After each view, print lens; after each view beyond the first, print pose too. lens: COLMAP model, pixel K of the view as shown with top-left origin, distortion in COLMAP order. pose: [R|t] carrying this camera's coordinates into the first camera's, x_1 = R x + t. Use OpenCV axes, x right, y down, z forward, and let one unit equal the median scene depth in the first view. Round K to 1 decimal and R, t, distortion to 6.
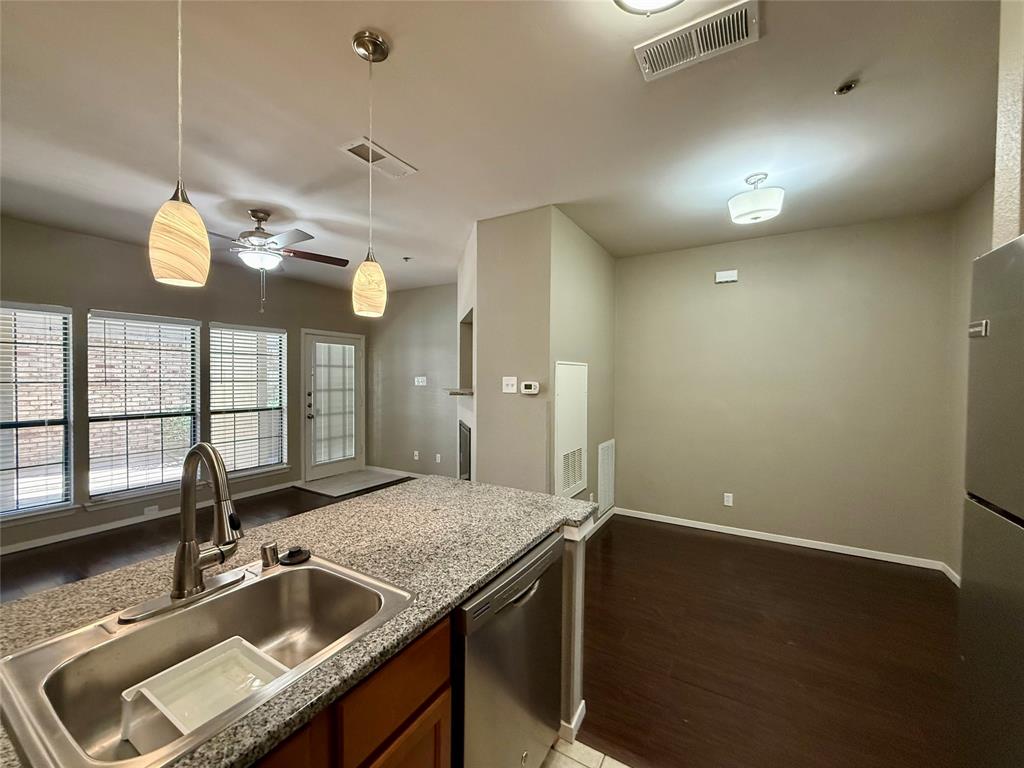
lens RADIAL K [[407.5, 0, 511.4], [0, 407.5, 384.0], [0, 0, 1]] dist [0.000670, -0.000258]
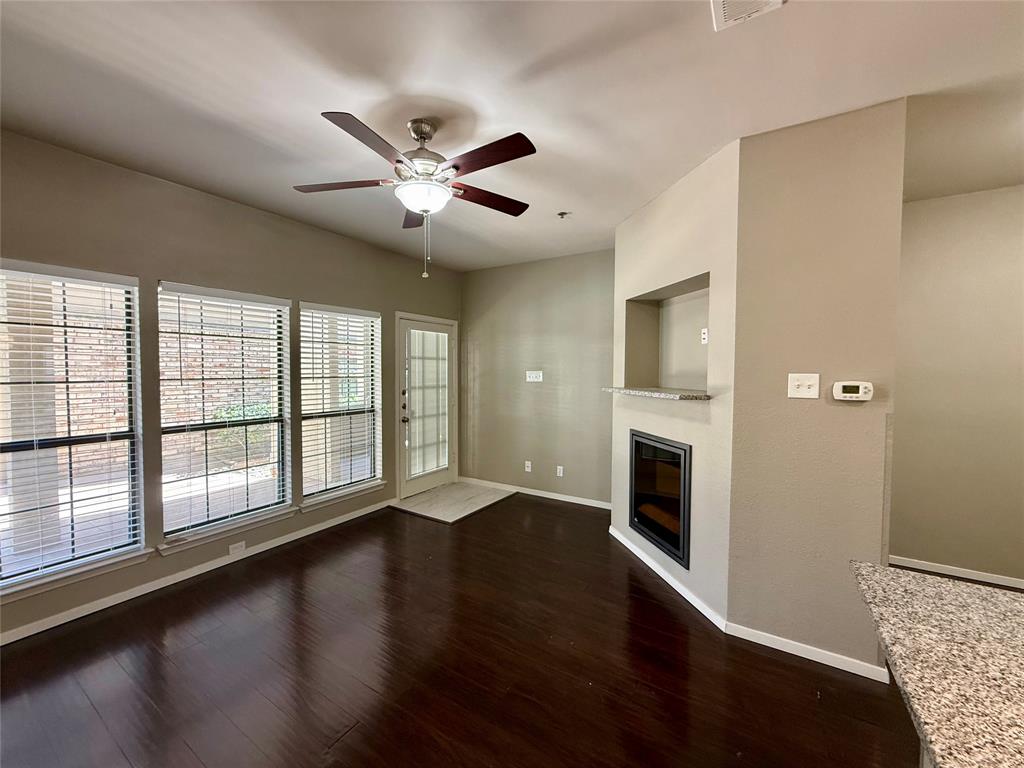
lens RADIAL K [[407.5, 0, 511.3], [0, 407.5, 384.2], [0, 0, 1]] dist [0.000670, -0.000258]
pose [[0.999688, -0.000399, -0.024993, -0.314172], [0.000892, 0.999806, 0.019697, -0.009471], [0.024980, -0.019713, 0.999494, 0.229963]]
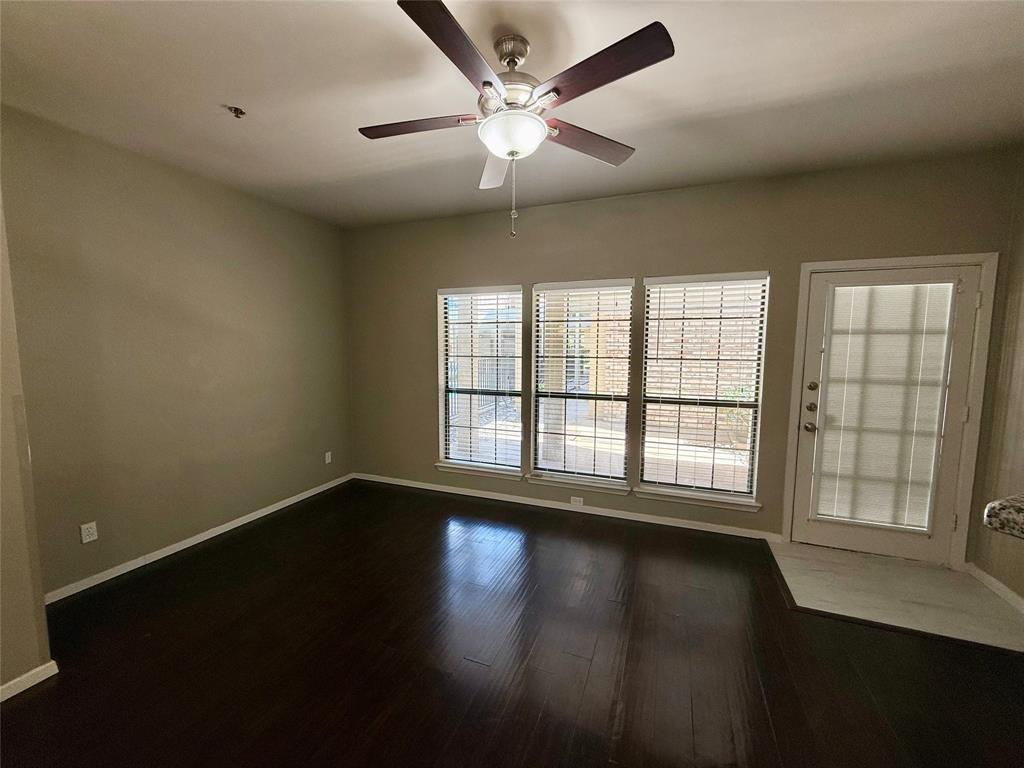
lens RADIAL K [[407.5, 0, 516.3], [0, 407.5, 384.1], [0, 0, 1]] dist [0.000670, -0.000258]
pose [[0.170943, 0.085521, -0.981562, -0.043438], [-0.022147, 0.996308, 0.082949, -0.016792], [0.985032, 0.007559, 0.172206, 0.631705]]
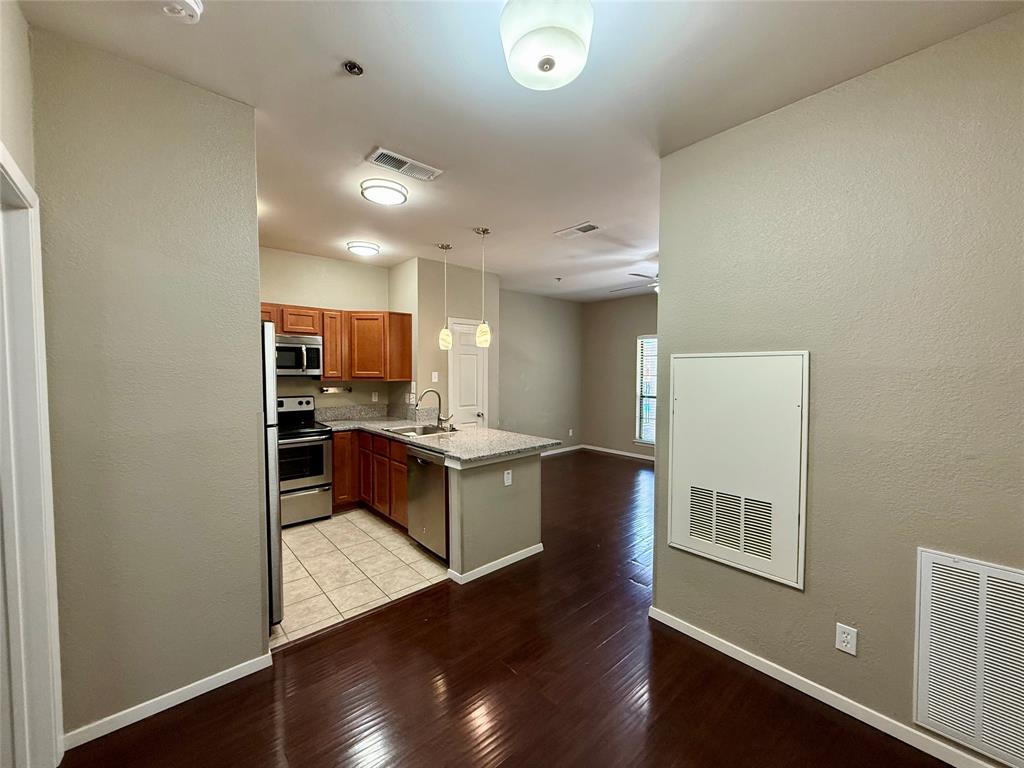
lens RADIAL K [[407.5, 0, 515.6], [0, 407.5, 381.8], [0, 0, 1]] dist [0.000670, -0.000258]
pose [[-0.298231, 0.029298, -0.954044, 0.649501], [-0.021775, 0.999060, 0.037487, -0.023017], [0.954245, 0.031954, -0.297313, 0.638374]]
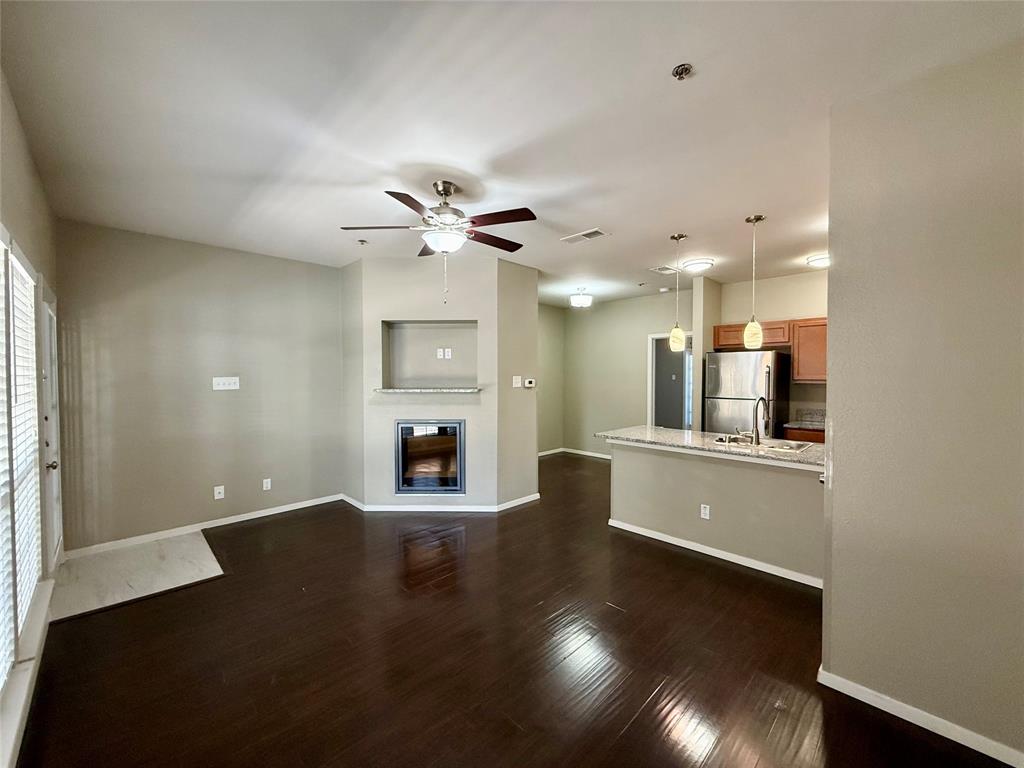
lens RADIAL K [[407.5, 0, 507.7], [0, 407.5, 386.8], [0, 0, 1]] dist [0.000670, -0.000258]
pose [[0.248158, -0.036433, 0.968034, -0.976625], [0.018472, 0.999289, 0.032874, -0.019299], [-0.968543, 0.009723, 0.248655, 0.461030]]
